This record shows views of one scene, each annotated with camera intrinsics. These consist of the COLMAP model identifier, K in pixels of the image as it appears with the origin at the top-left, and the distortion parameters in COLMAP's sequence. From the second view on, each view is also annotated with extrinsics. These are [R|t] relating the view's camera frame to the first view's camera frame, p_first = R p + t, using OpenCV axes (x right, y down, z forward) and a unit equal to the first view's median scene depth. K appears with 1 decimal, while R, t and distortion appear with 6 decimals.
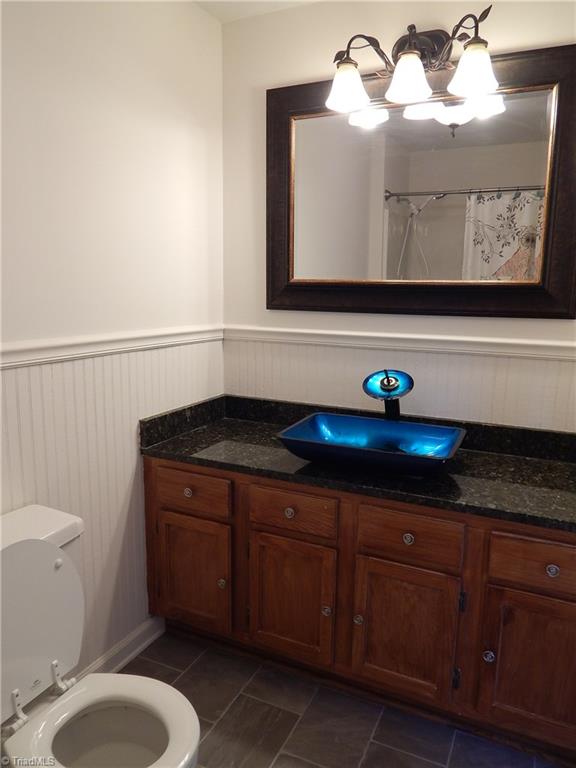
lens RADIAL K [[552.5, 0, 288.5], [0, 552.5, 386.8], [0, 0, 1]] dist [0.004346, -0.012949]
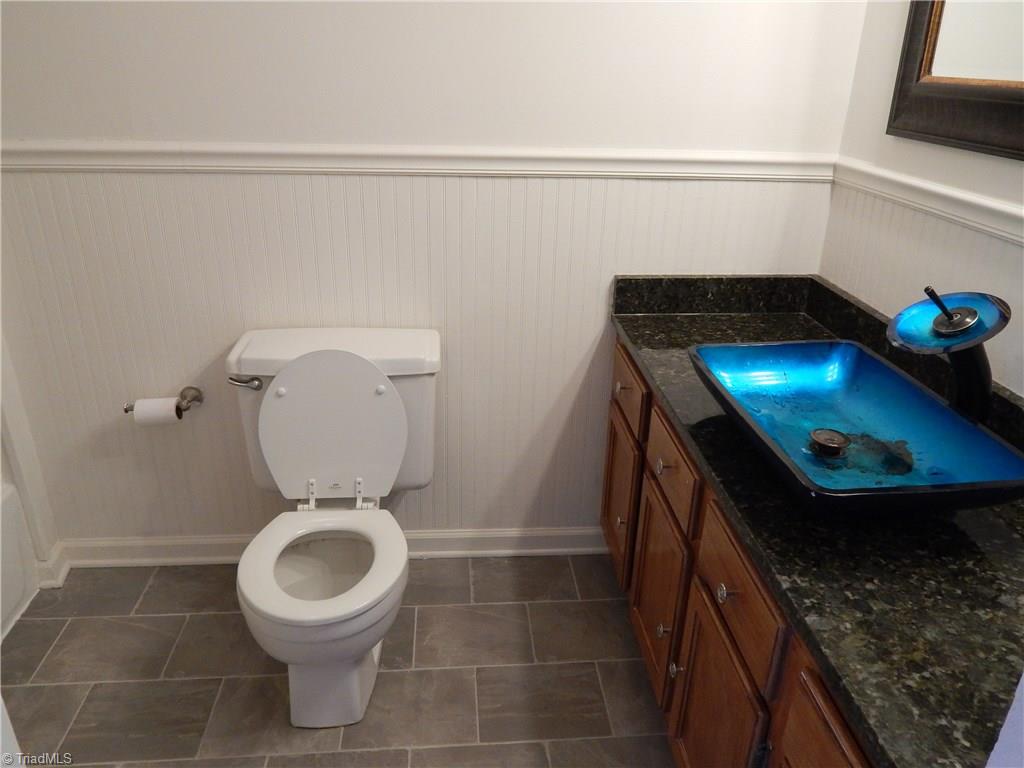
lens RADIAL K [[736.7, 0, 510.8], [0, 736.7, 375.2], [0, 0, 1]] dist [0.004346, -0.012949]
pose [[0.509209, 0.338837, -0.791136, 0.449702], [-0.167924, 0.940687, 0.294806, -0.075473], [0.844102, -0.017267, 0.535905, 0.328436]]
